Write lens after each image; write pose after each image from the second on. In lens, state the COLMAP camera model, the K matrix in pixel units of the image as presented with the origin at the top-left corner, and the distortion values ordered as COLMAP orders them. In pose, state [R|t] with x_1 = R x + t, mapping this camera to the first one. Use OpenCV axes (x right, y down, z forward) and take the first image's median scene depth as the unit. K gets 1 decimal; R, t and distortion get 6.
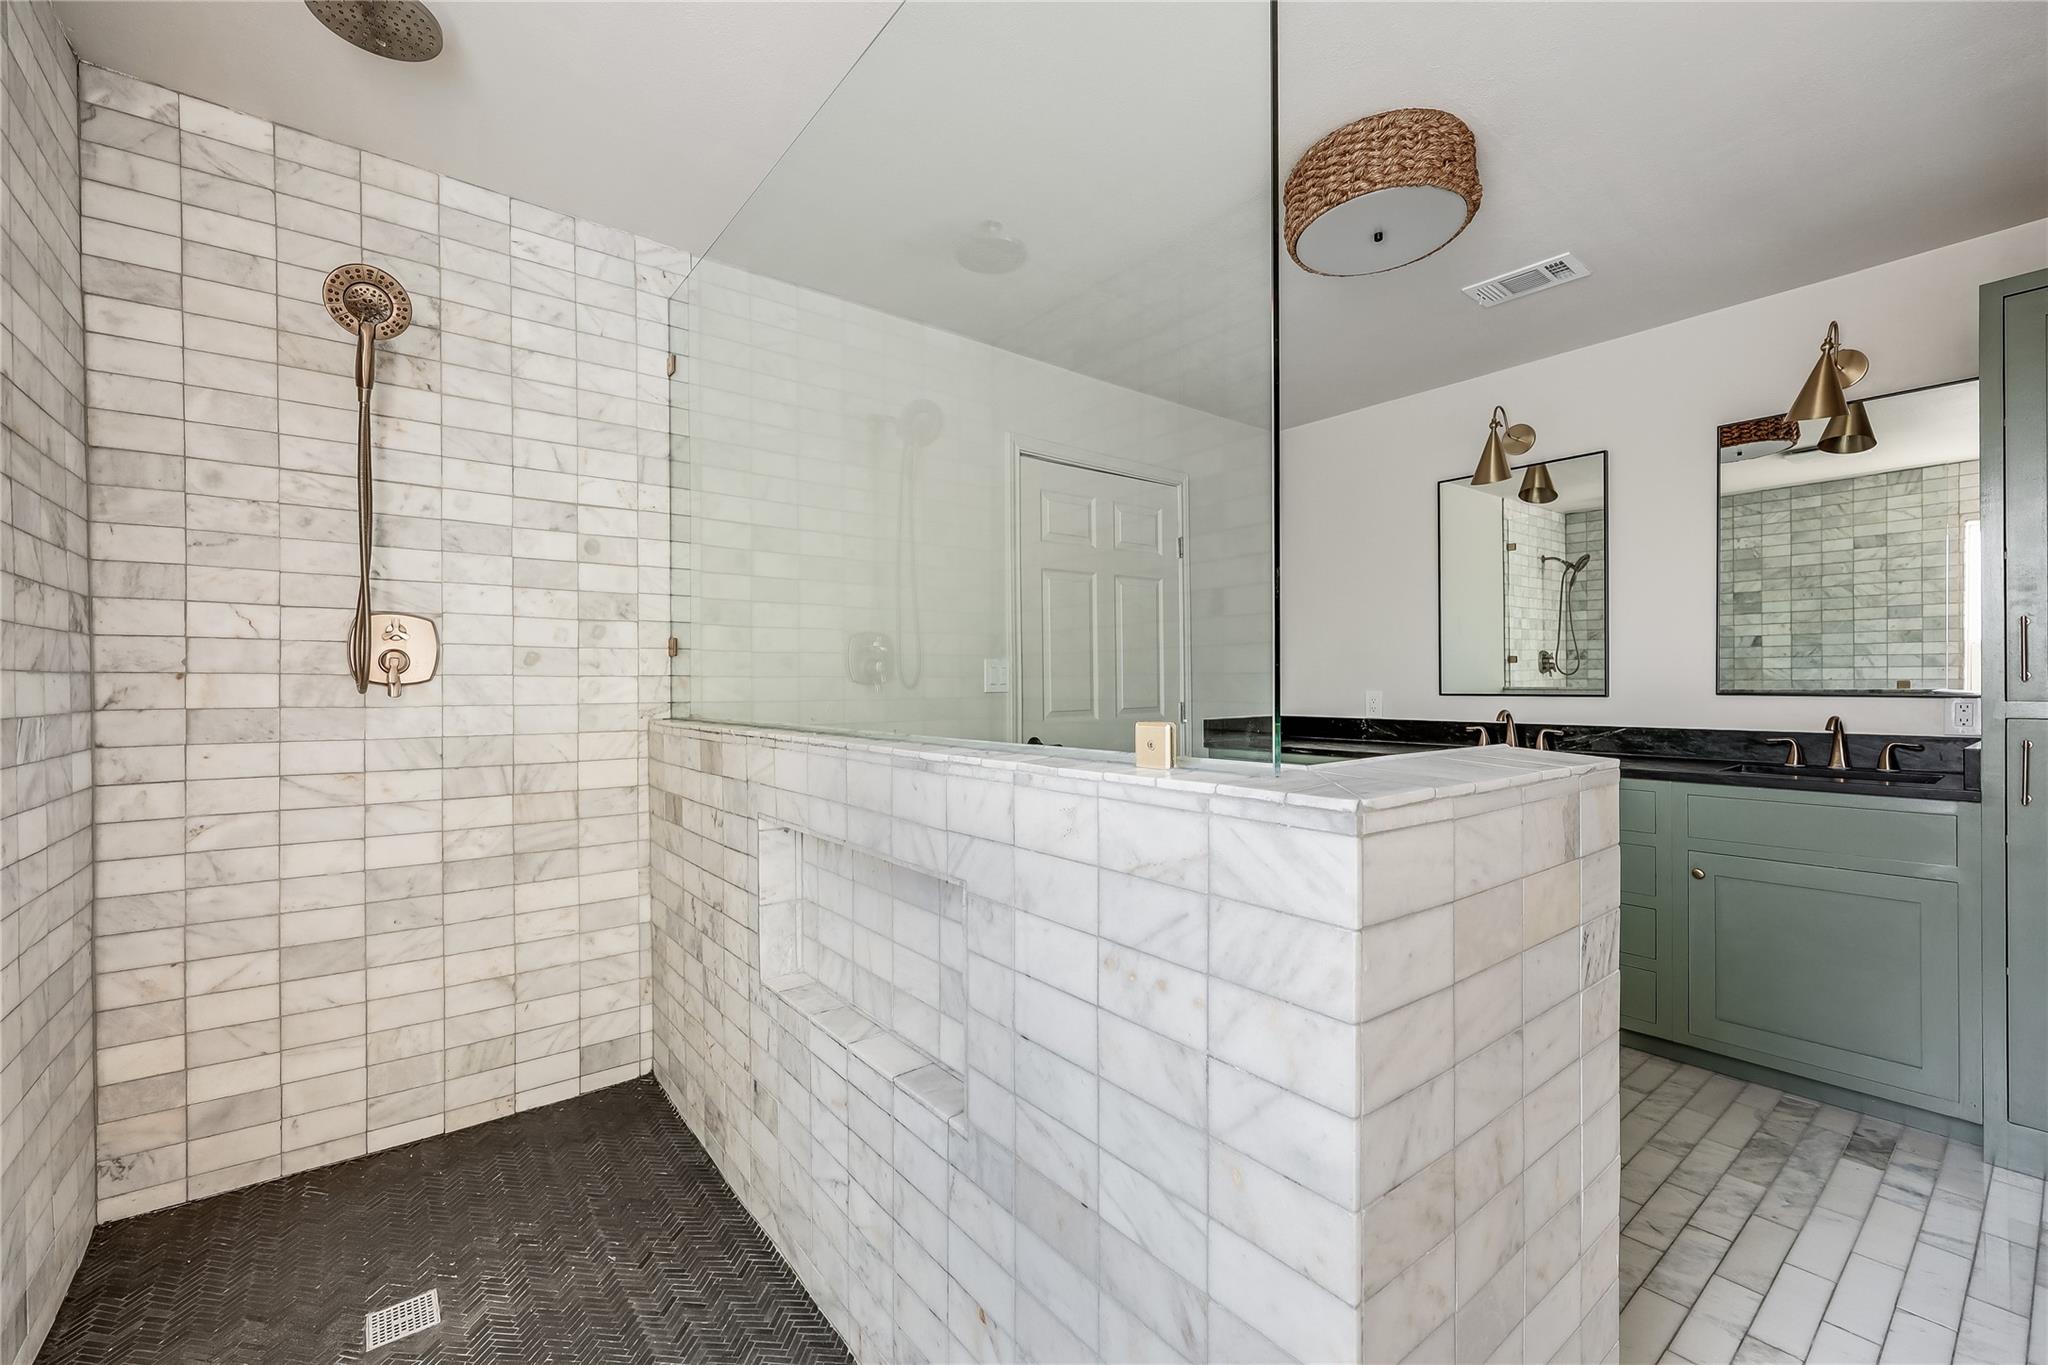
lens RADIAL K [[843.0, 0, 1019.3], [0, 843.0, 686.2], [0, 0, 1]] dist [0.000070, 0.000237]
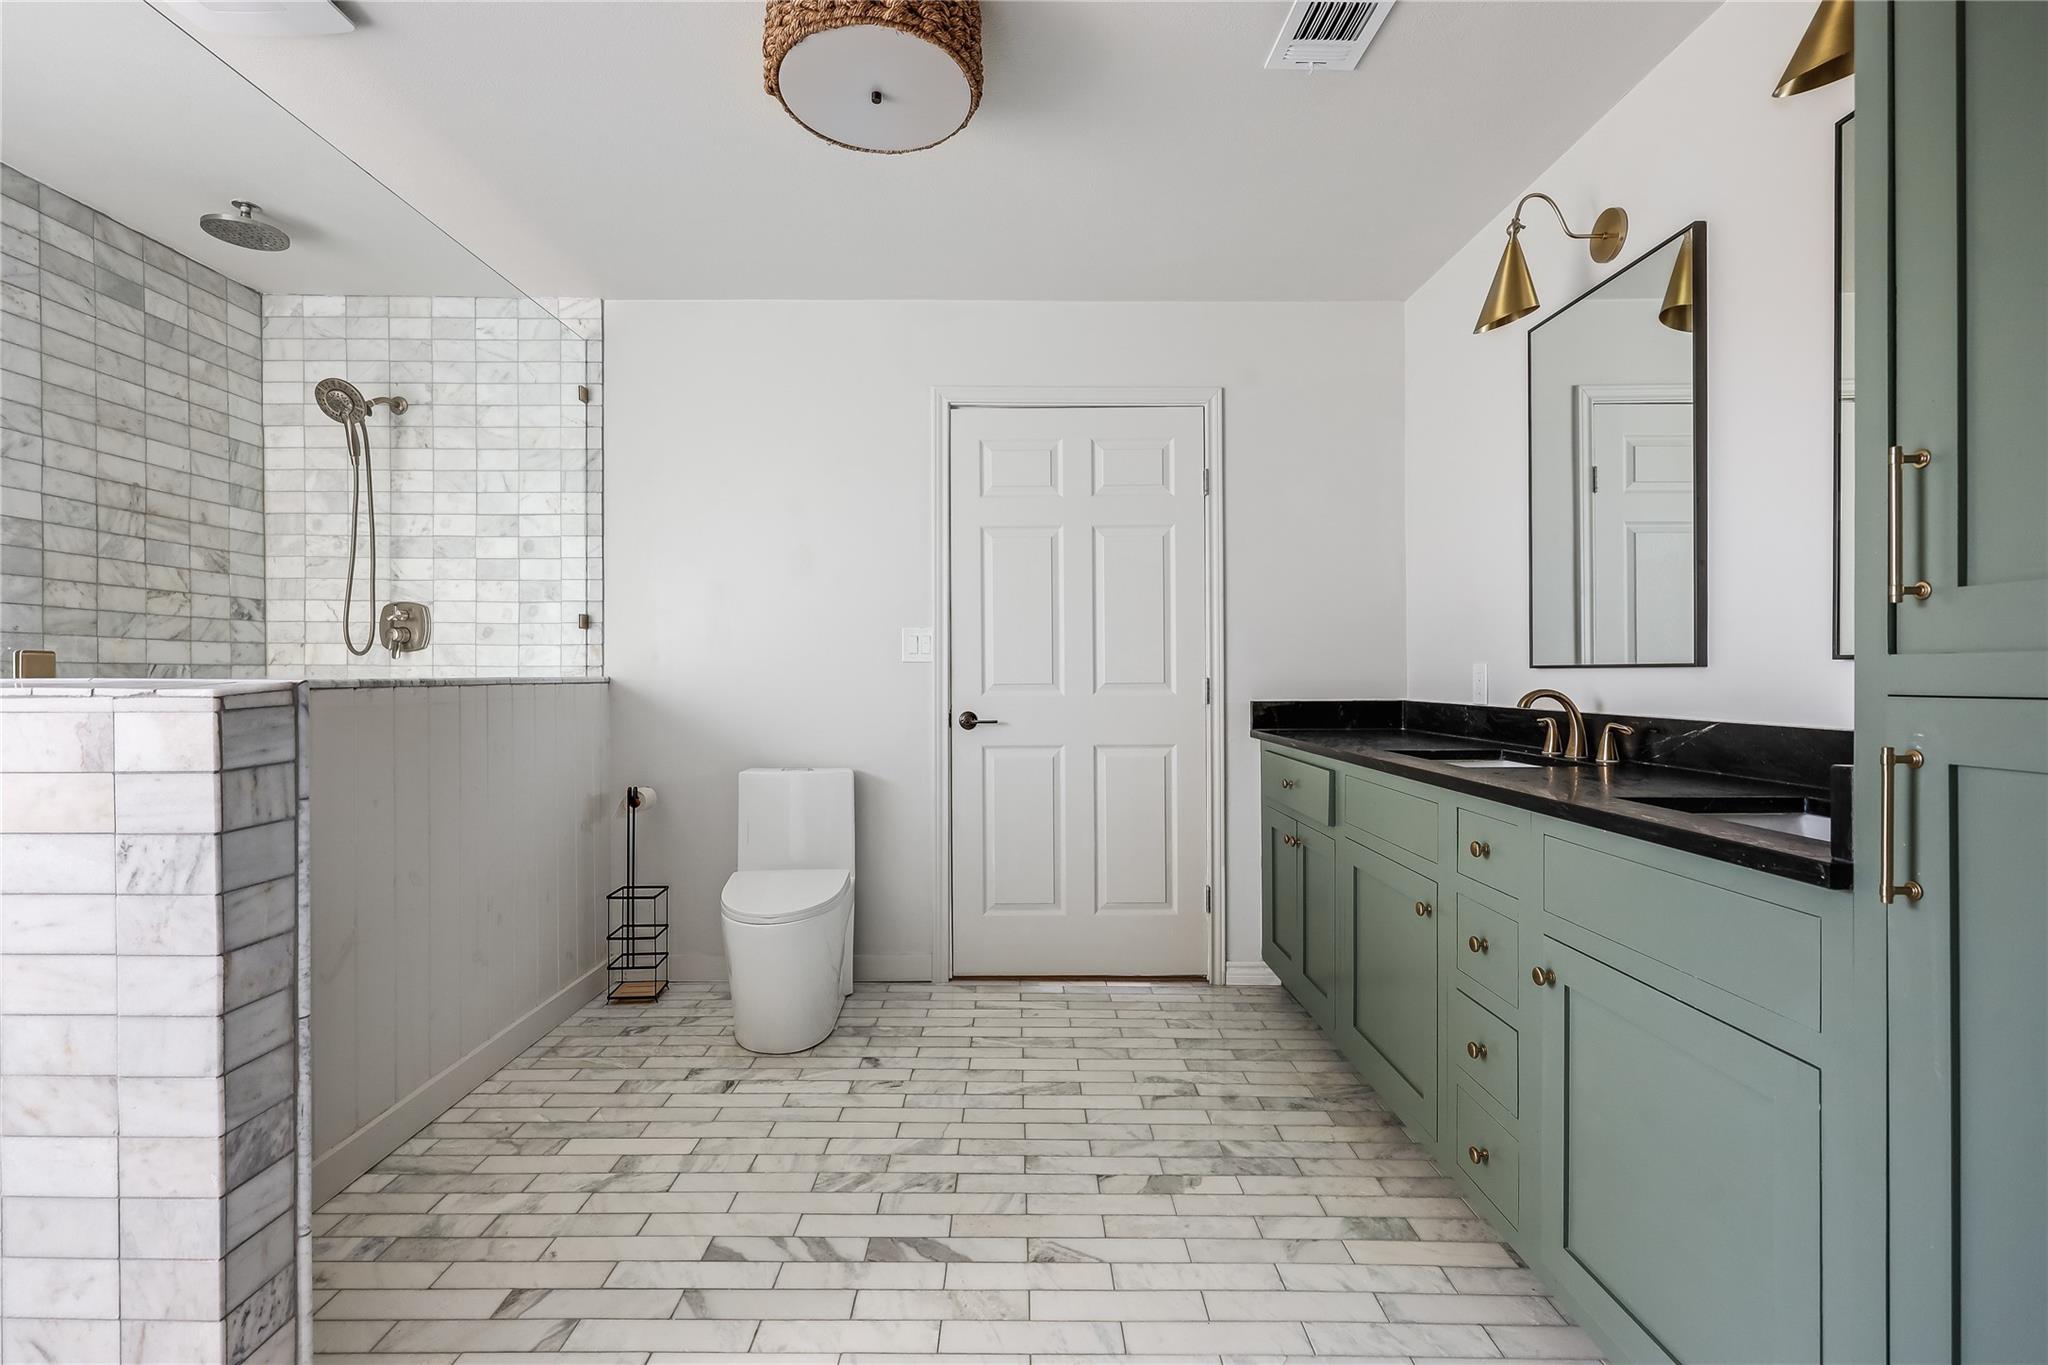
lens RADIAL K [[955.2, 0, 1024.0], [0, 955.2, 682.5], [0, 0, 1]] dist [0.000318, -0.000031]
pose [[0.784786, 0.010734, -0.619674, 1.073482], [-0.007555, 0.999941, 0.007754, 0.030531], [0.619721, -0.001404, 0.784821, 0.329863]]
